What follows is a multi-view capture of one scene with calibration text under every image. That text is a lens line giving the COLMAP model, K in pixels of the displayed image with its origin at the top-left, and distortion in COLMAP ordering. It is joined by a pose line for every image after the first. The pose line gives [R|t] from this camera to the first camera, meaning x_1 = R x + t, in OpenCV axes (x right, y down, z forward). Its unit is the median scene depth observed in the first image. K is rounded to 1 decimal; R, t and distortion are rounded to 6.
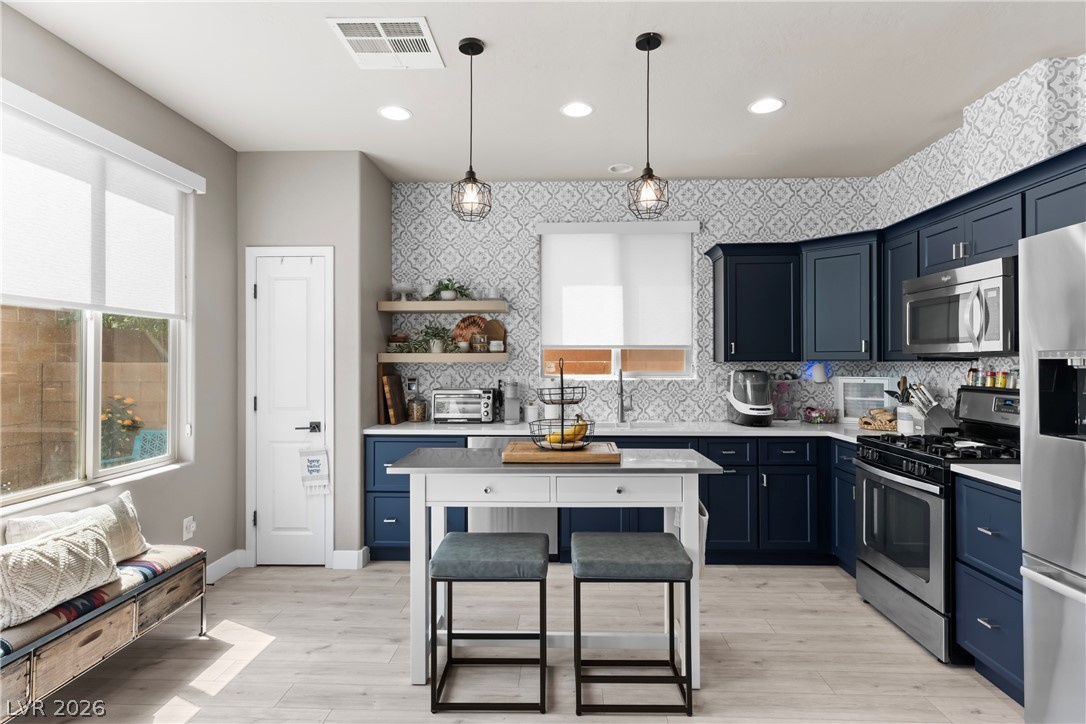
lens RADIAL K [[578.9, 0, 543.7], [0, 578.9, 358.2], [0, 0, 1]] dist [0.006668, 0.000657]
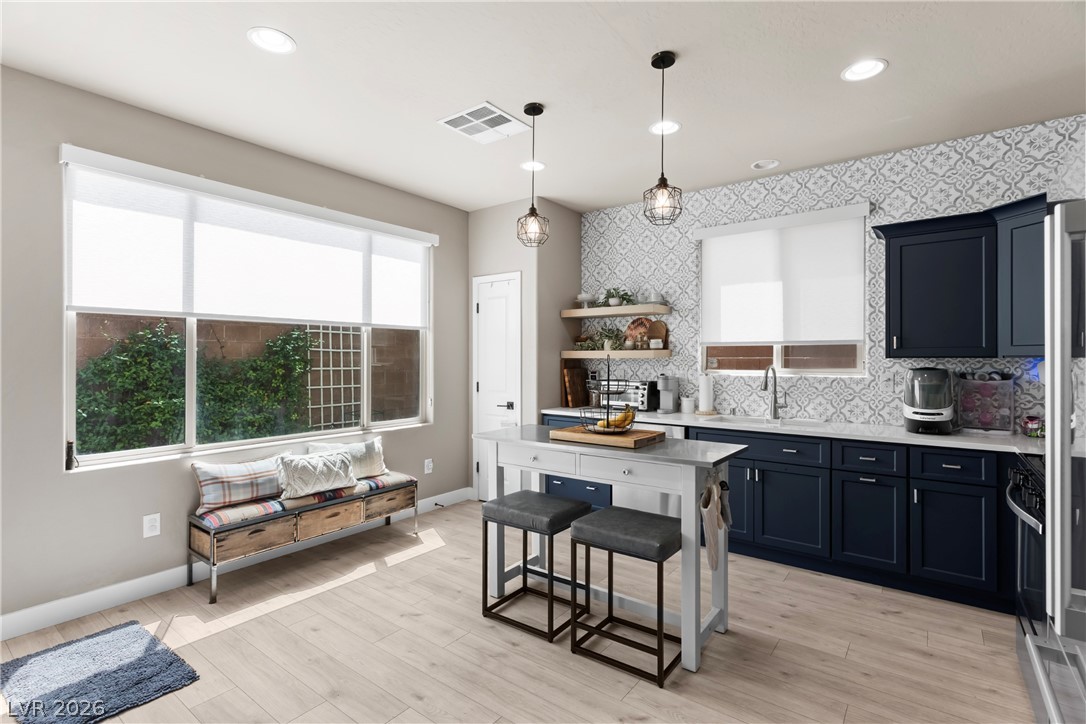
lens RADIAL K [[512.7, 0, 544.9], [0, 512.7, 358.6], [0, 0, 1]] dist [0.000292, 0.000444]
pose [[0.819691, 0.002392, -0.572802, 0.323094], [0.002022, 0.999973, 0.007070, 0.000349], [0.572803, -0.006953, 0.819664, 0.054468]]
